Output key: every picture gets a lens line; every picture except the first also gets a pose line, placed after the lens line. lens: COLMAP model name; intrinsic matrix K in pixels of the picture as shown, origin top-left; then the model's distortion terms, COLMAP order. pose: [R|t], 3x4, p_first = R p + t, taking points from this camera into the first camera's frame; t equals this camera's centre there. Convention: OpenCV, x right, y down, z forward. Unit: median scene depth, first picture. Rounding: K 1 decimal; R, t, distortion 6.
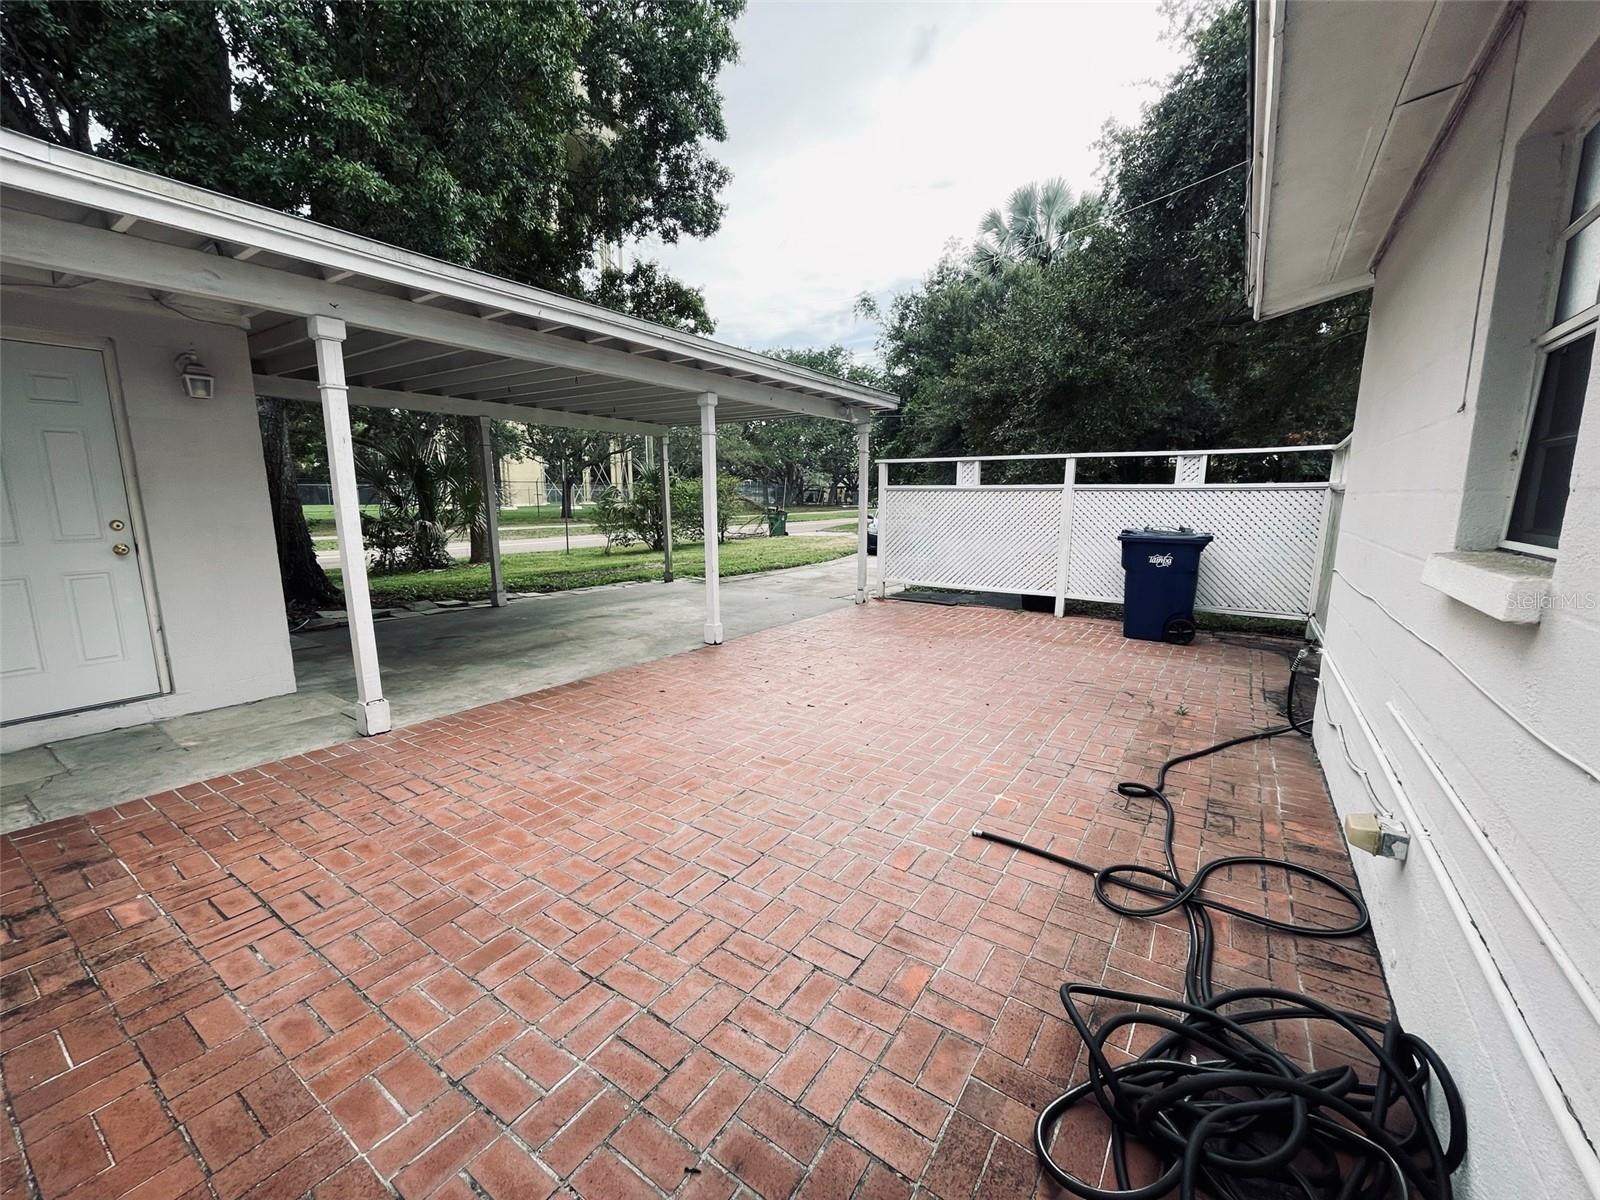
lens RADIAL K [[648.2, 0, 797.7], [0, 648.2, 600.0], [0, 0, 1]] dist [-0.000193, 0.000952]
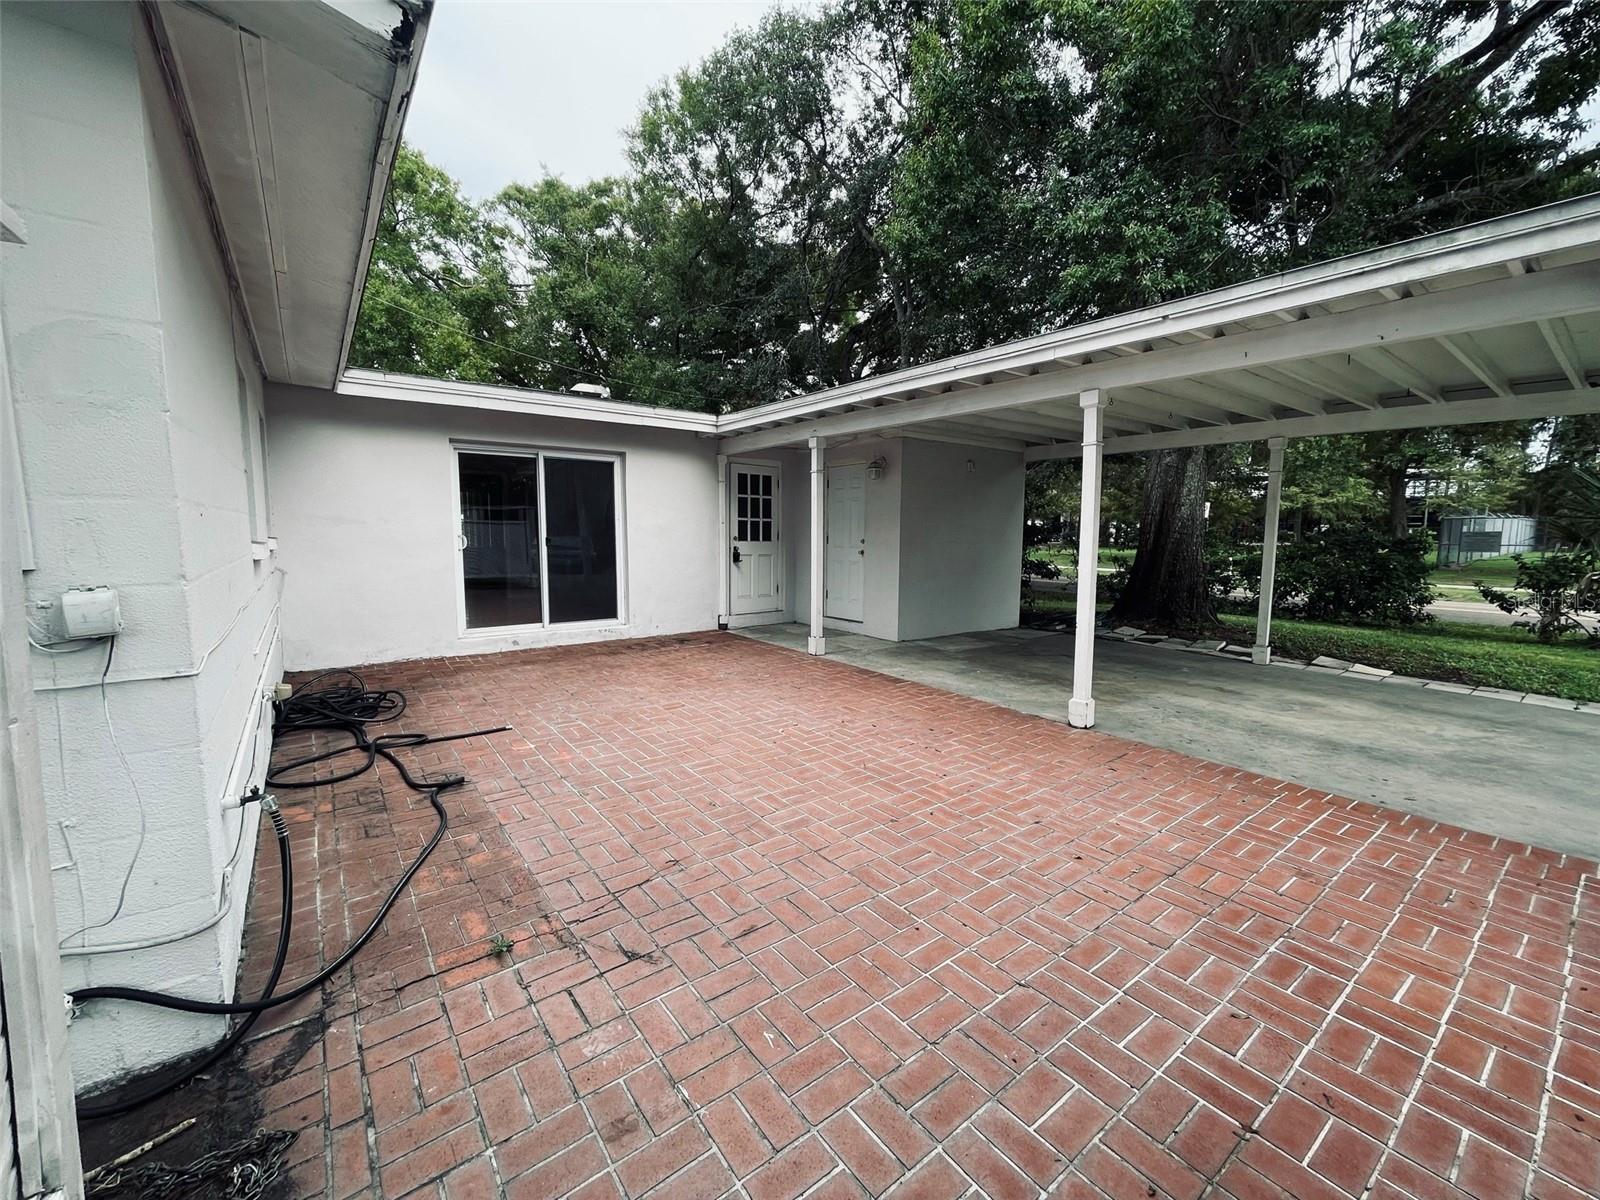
lens RADIAL K [[648.2, 0, 796.2], [0, 648.2, 592.6], [0, 0, 1]] dist [-0.000193, 0.000952]
pose [[-0.322066, 0.087656, -0.942650, 1.409550], [-0.160171, 0.976305, 0.145510, -0.292224], [0.933069, 0.197849, -0.300395, 1.910088]]
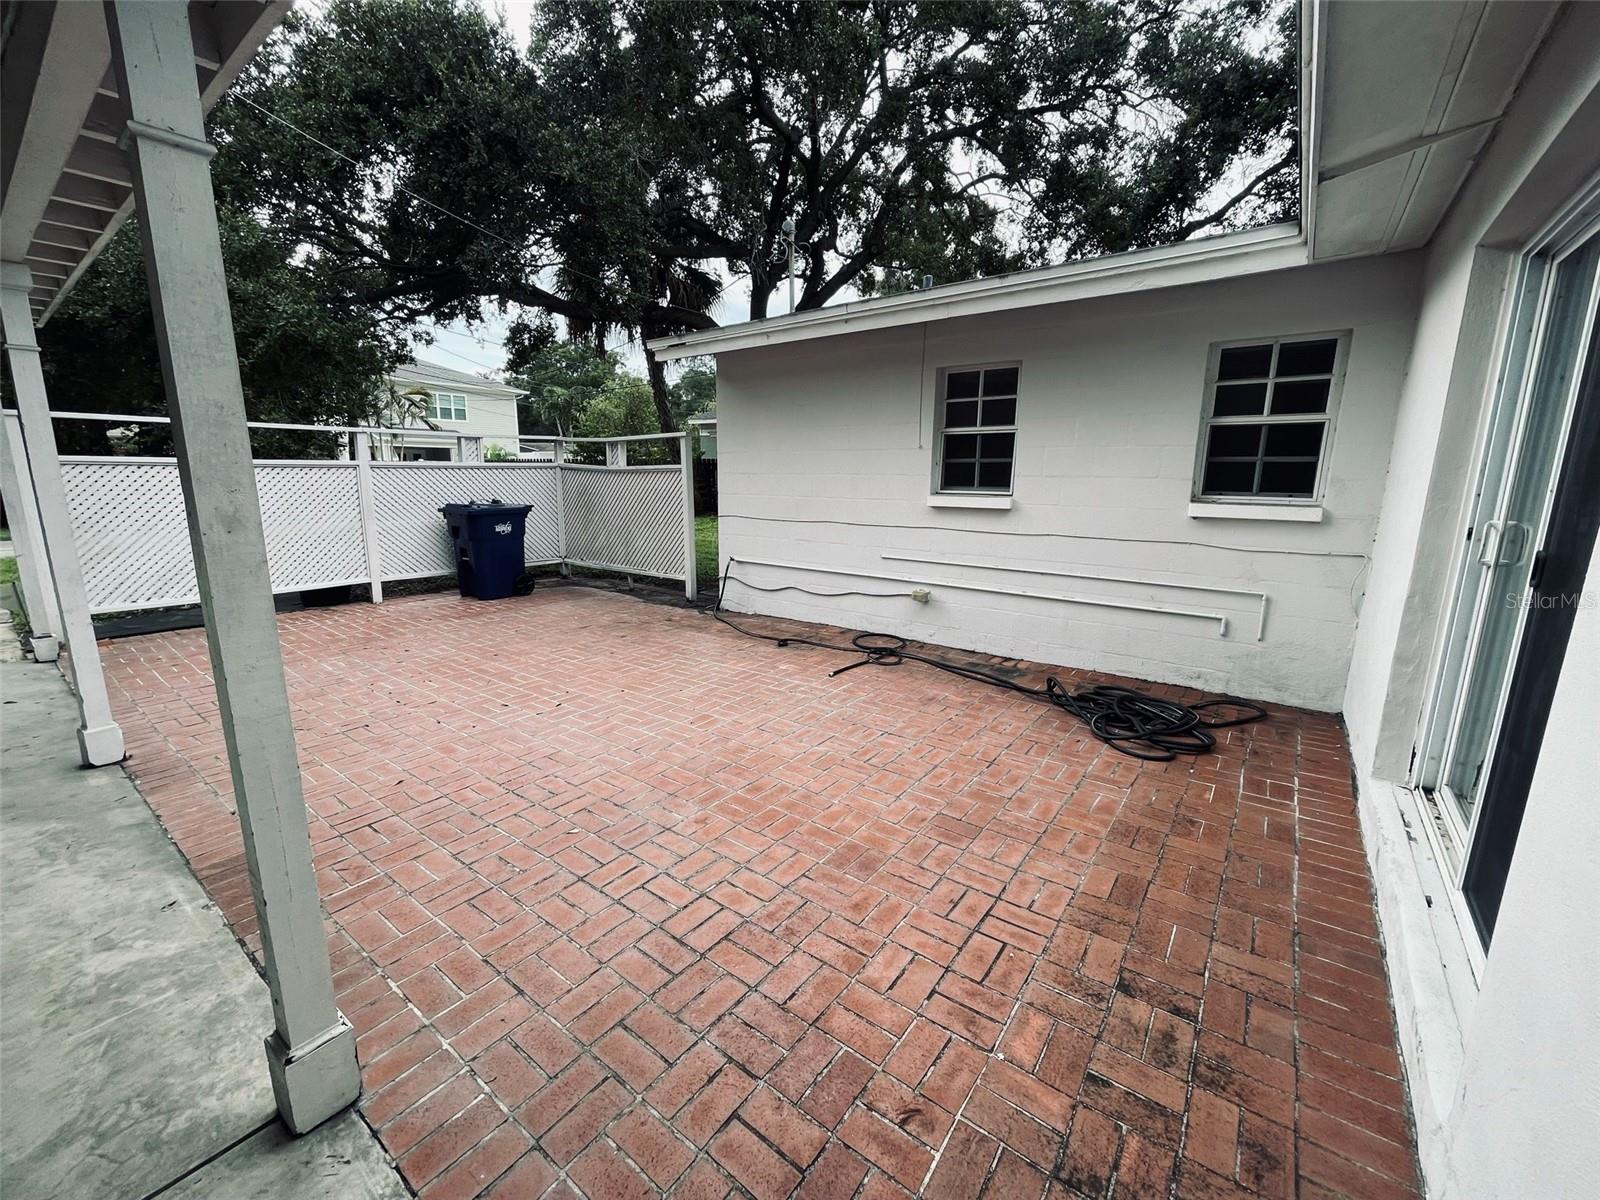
lens RADIAL K [[648.2, 0, 798.3], [0, 648.2, 599.6], [0, 0, 1]] dist [-0.000193, 0.000952]
pose [[0.054112, -0.195365, 0.979237, -1.250700], [0.154557, 0.970493, 0.185080, -0.150491], [-0.986501, 0.141333, 0.082711, 0.838800]]
